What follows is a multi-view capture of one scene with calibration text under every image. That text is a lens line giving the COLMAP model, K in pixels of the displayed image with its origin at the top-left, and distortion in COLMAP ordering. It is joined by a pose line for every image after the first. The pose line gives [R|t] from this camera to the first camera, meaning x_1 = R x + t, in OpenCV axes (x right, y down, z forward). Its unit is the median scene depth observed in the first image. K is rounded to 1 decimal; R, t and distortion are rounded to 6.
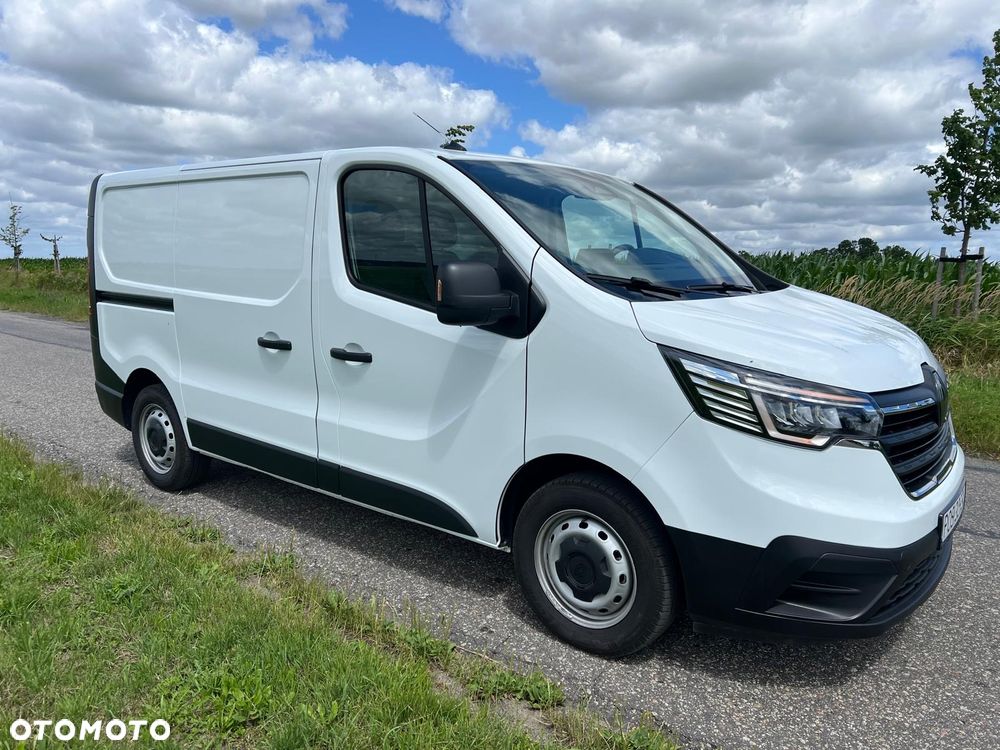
lens RADIAL K [[749.5, 0, 468.5], [0, 749.5, 358.7], [0, 0, 1]] dist [0.052640, -0.051980]
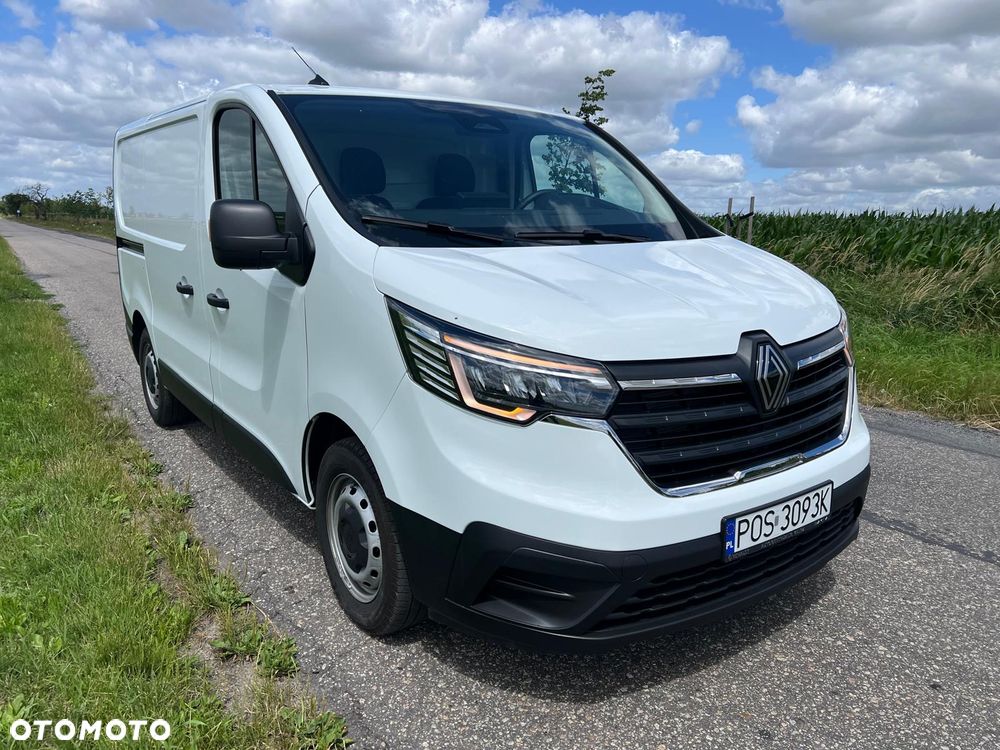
lens RADIAL K [[749.5, 0, 482.4], [0, 749.5, 358.2], [0, 0, 1]] dist [0.052640, -0.051980]
pose [[0.965749, 0.052351, -0.254143, 0.542799], [-0.038852, 0.997569, 0.057851, -0.000606], [0.256554, -0.045996, 0.965435, 0.161558]]
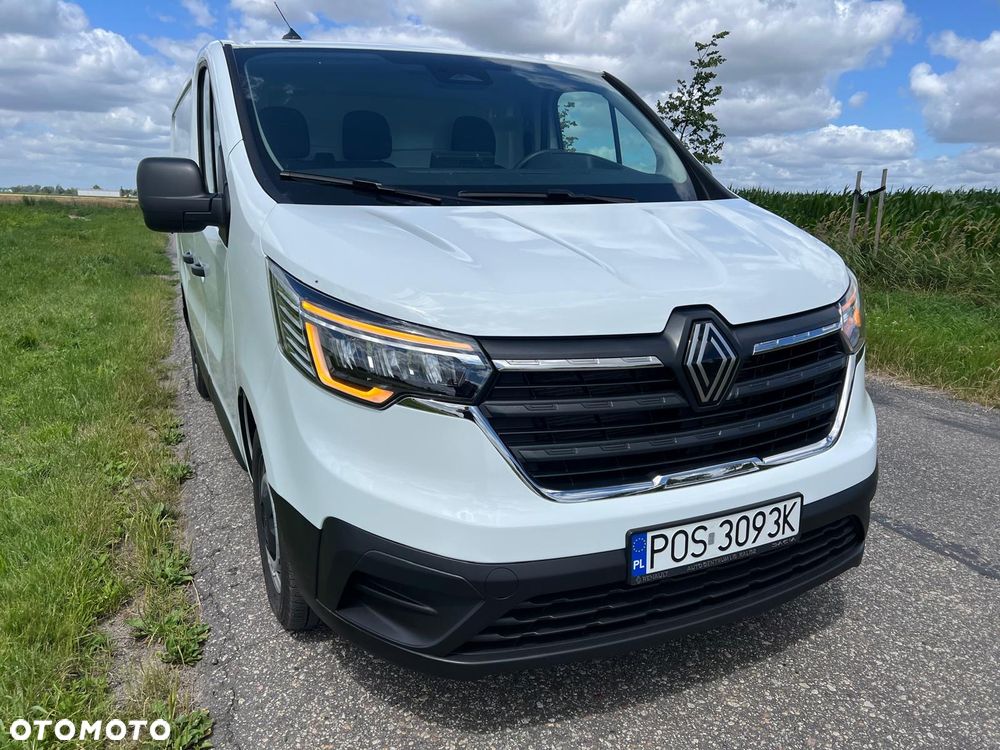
lens RADIAL K [[749.5, 0, 485.3], [0, 749.5, 360.8], [0, 0, 1]] dist [0.052640, -0.051980]
pose [[0.904886, 0.088971, -0.416252, 0.732491], [-0.056019, 0.994297, 0.090743, 0.004486], [0.421952, -0.058794, 0.904710, 0.345216]]
